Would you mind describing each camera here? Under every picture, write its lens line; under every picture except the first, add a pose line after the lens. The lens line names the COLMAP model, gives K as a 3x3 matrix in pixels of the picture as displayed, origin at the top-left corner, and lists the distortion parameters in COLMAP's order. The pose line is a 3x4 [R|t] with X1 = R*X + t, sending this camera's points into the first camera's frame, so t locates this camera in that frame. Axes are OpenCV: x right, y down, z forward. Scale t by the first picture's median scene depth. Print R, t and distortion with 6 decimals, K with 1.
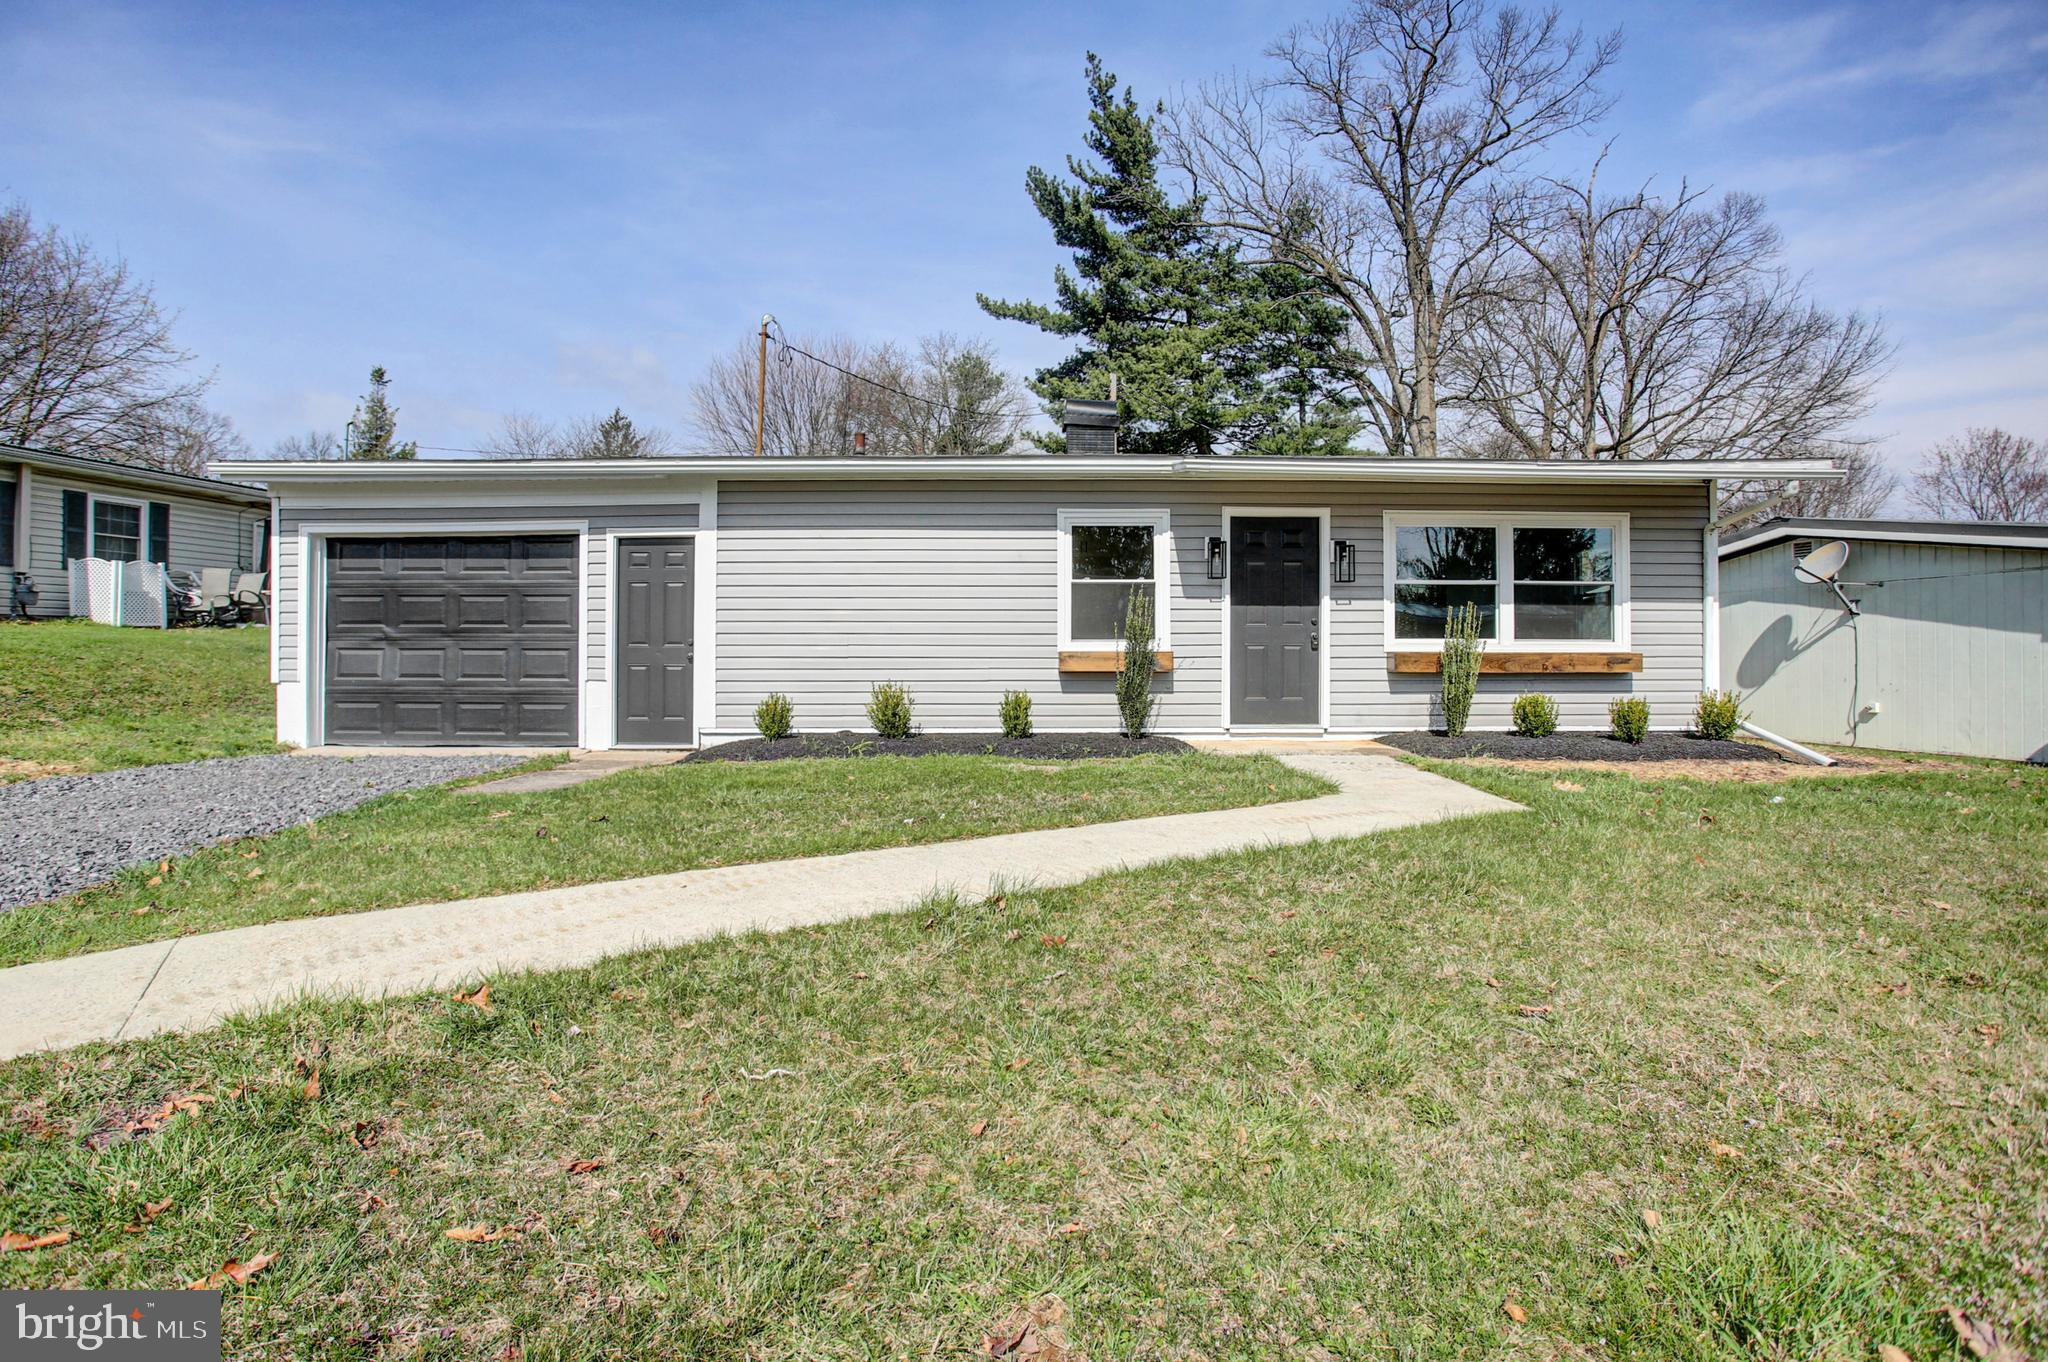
lens RADIAL K [[999.6, 0, 1039.4], [0, 999.6, 671.4], [0, 0, 1]] dist [-0.058646, 0.033477]
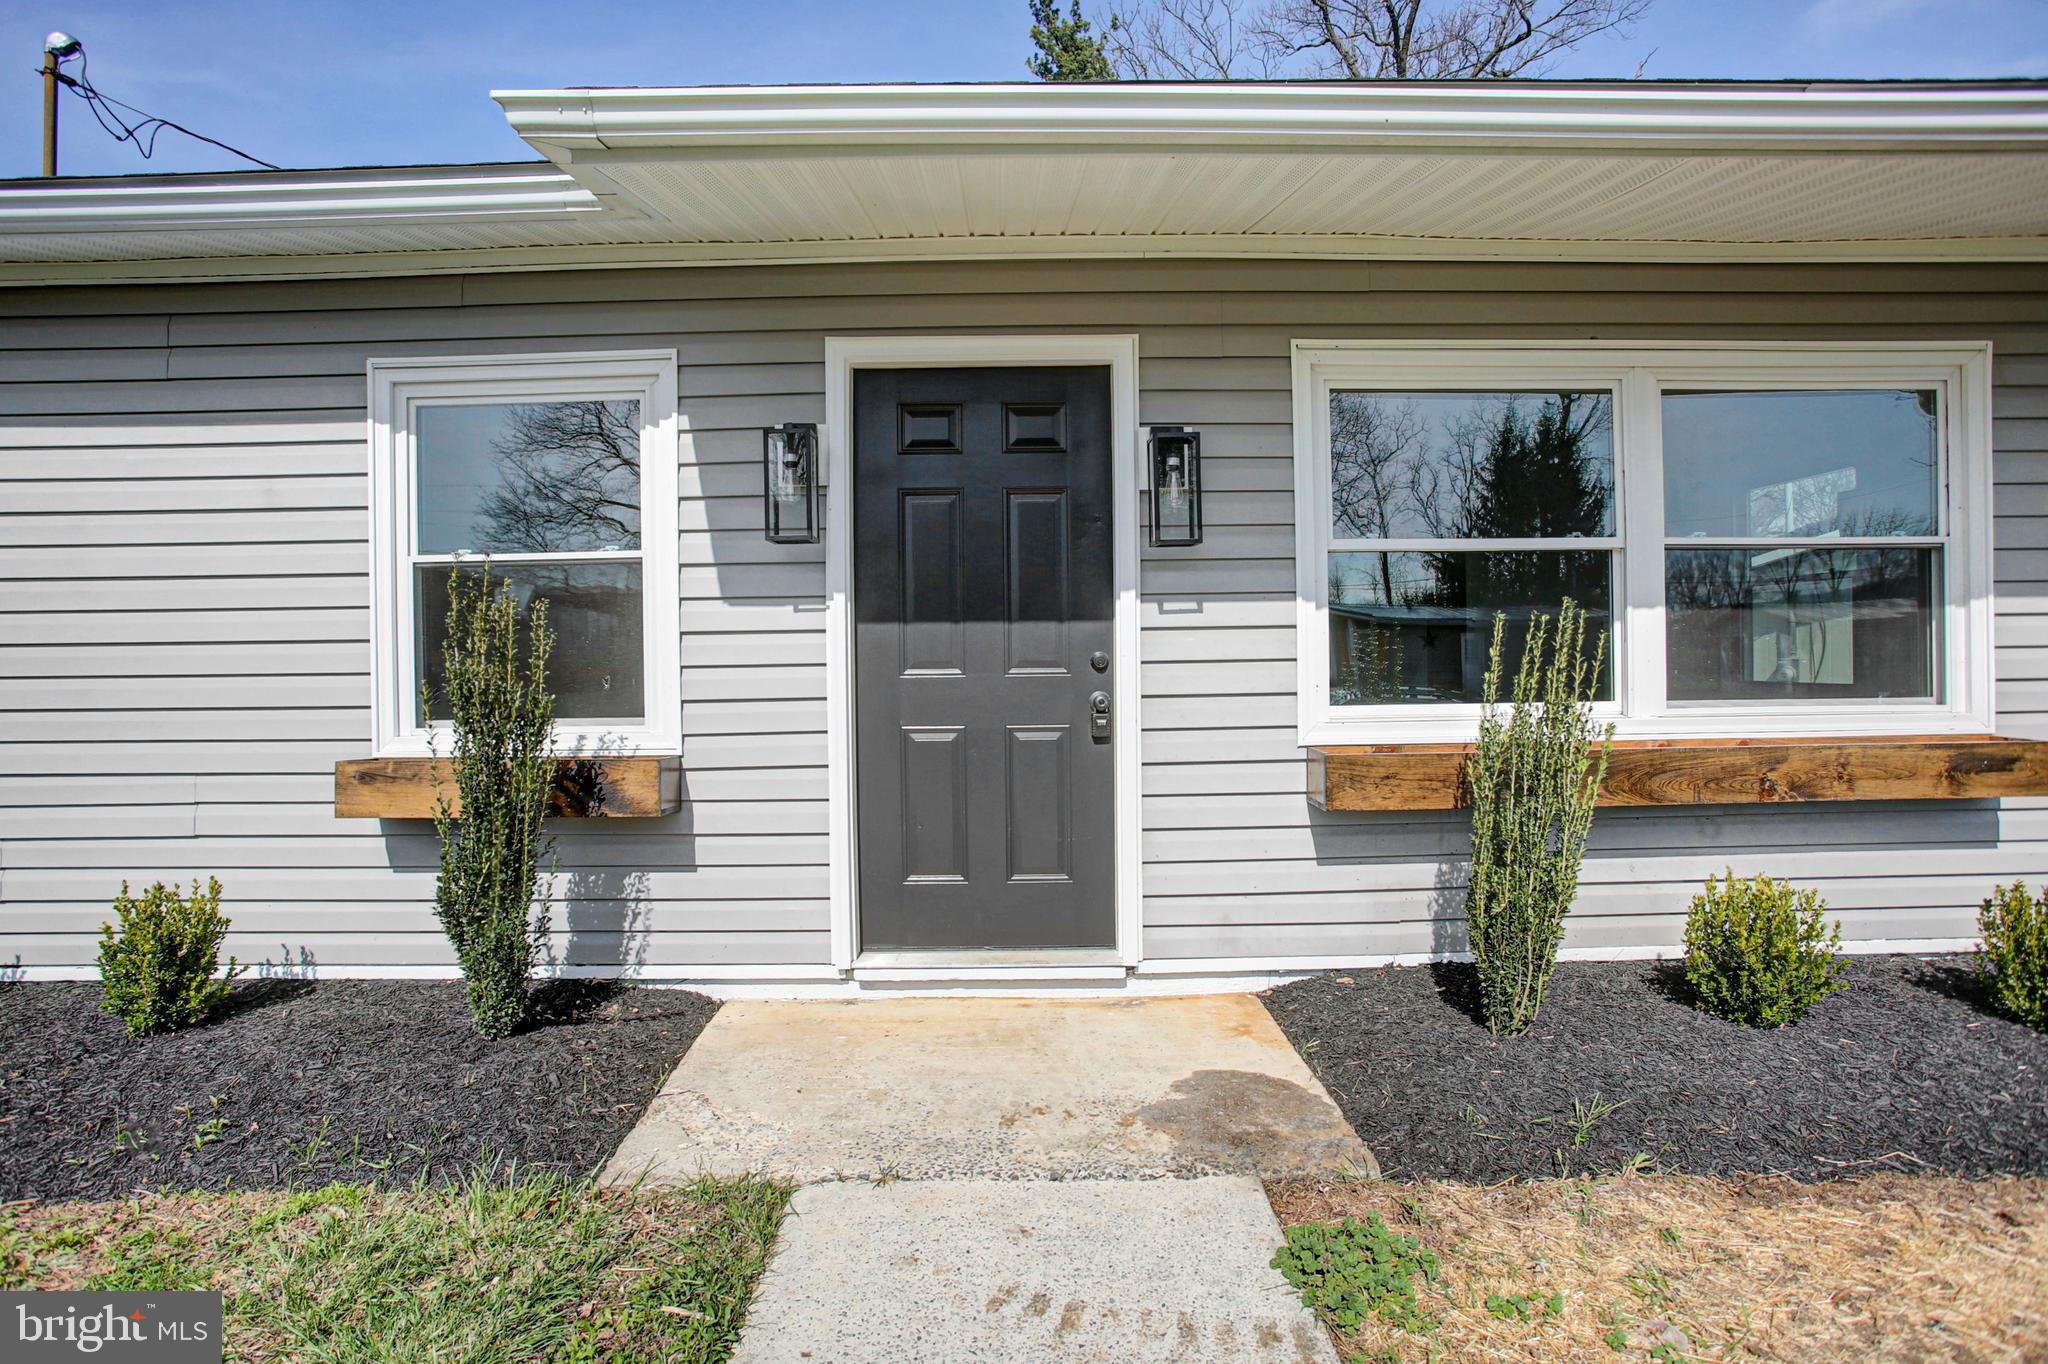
lens RADIAL K [[985.0, 0, 1024.0], [0, 985.0, 682.0], [0, 0, 1]] dist [-0.031182, 0.000399]
pose [[0.999611, -0.010913, -0.025668, 0.256183], [0.011189, 0.999881, 0.010622, -0.046646], [0.025549, -0.010905, 0.999614, 0.643021]]
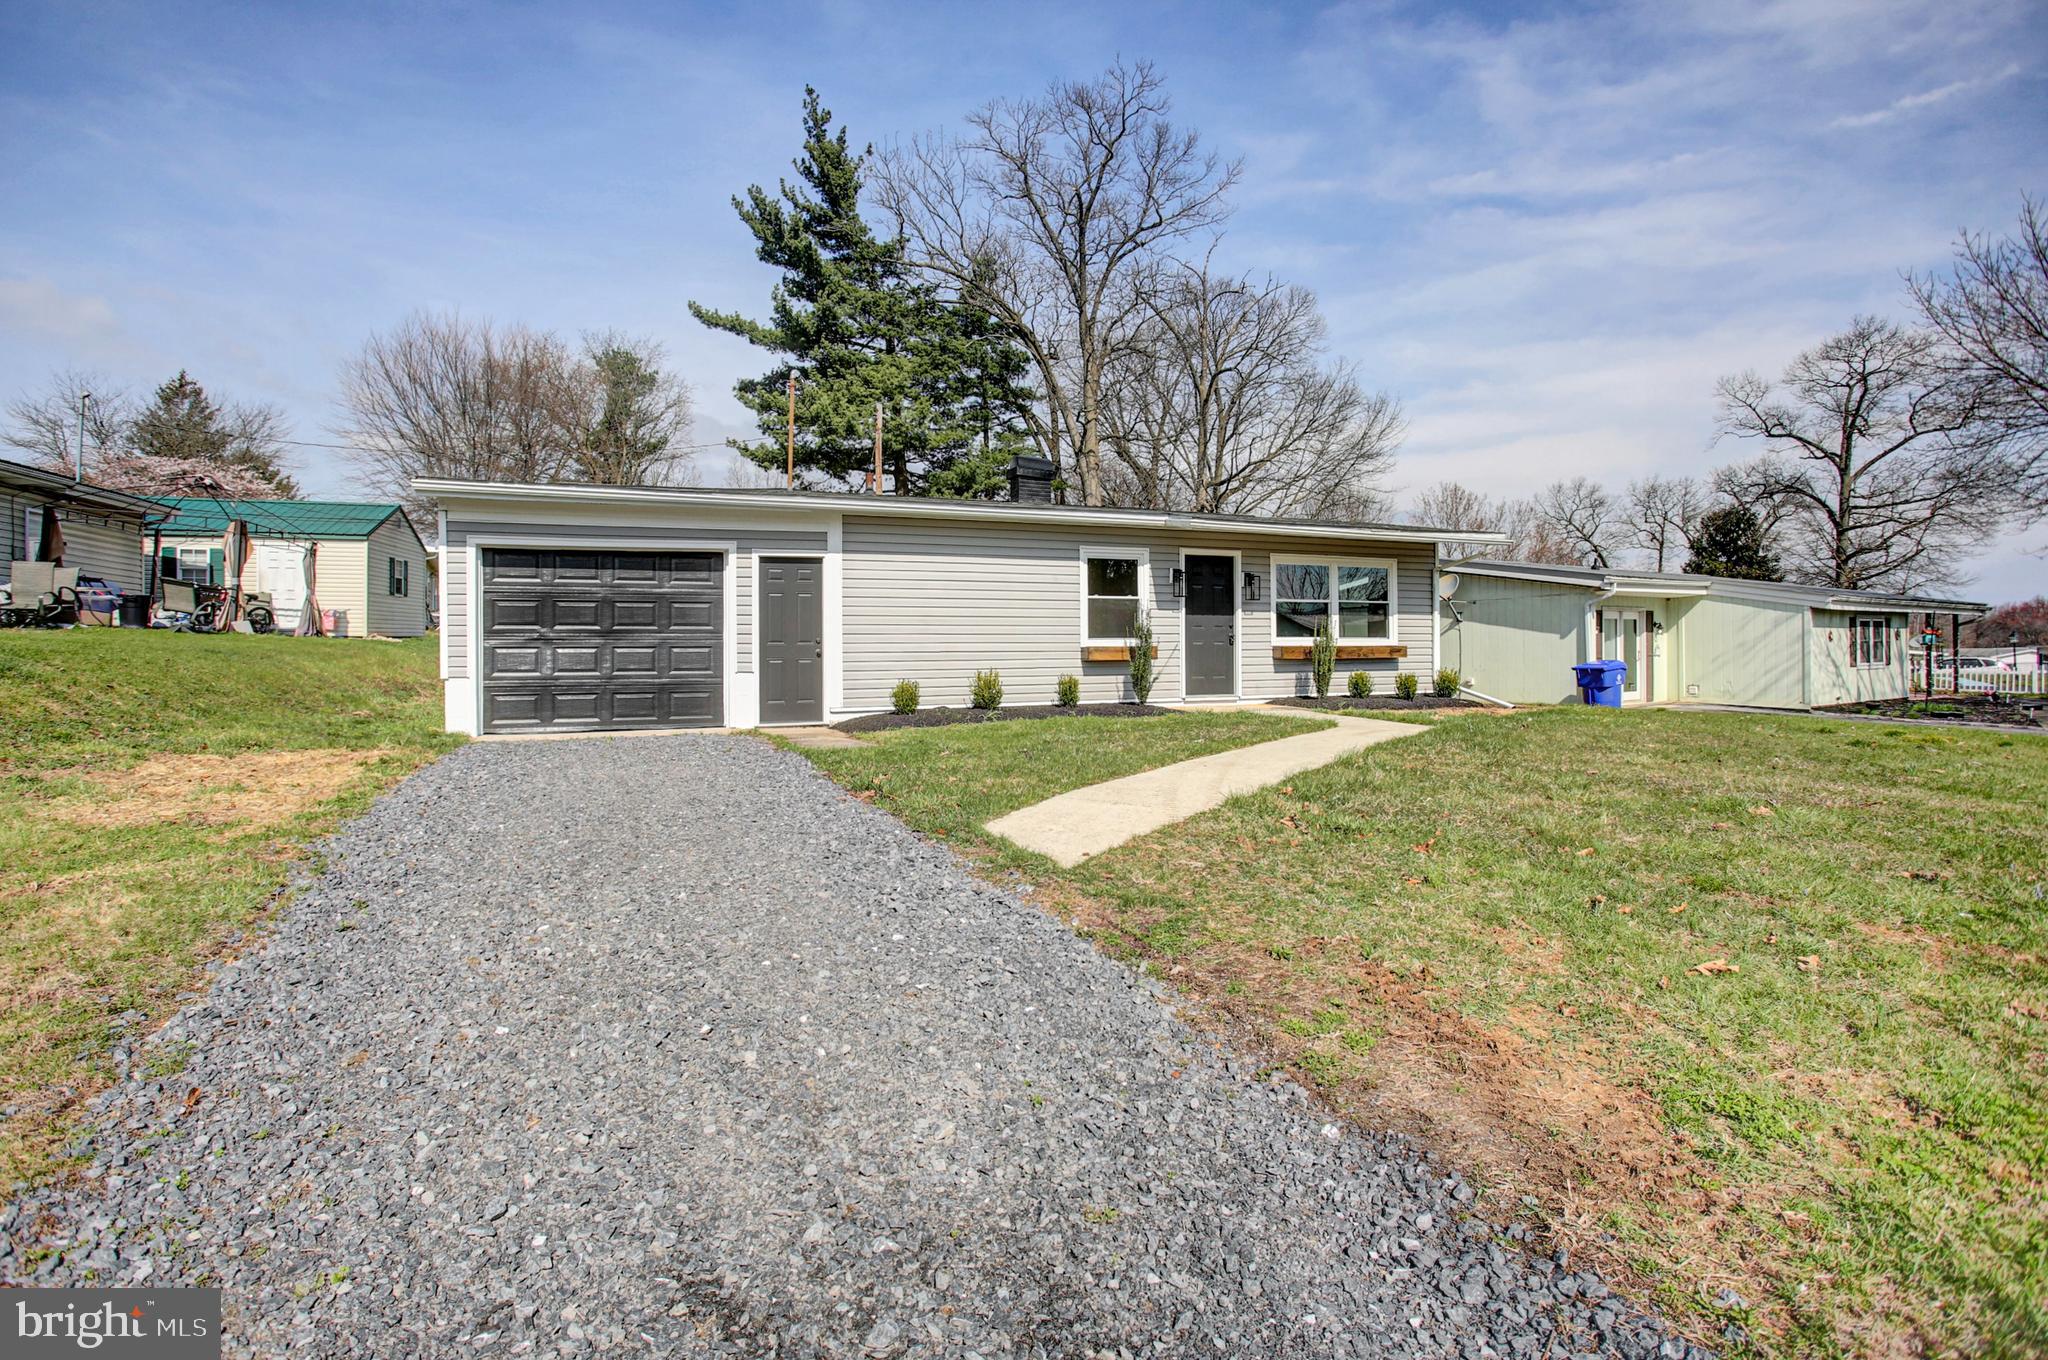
lens RADIAL K [[985.0, 0, 1024.0], [0, 985.0, 680.0], [0, 0, 1]] dist [-0.031182, 0.000399]
pose [[0.926484, -0.018080, 0.375900, -0.570045], [0.015482, 0.999831, 0.009930, 0.012044], [-0.376016, -0.003380, 0.926607, -0.259431]]
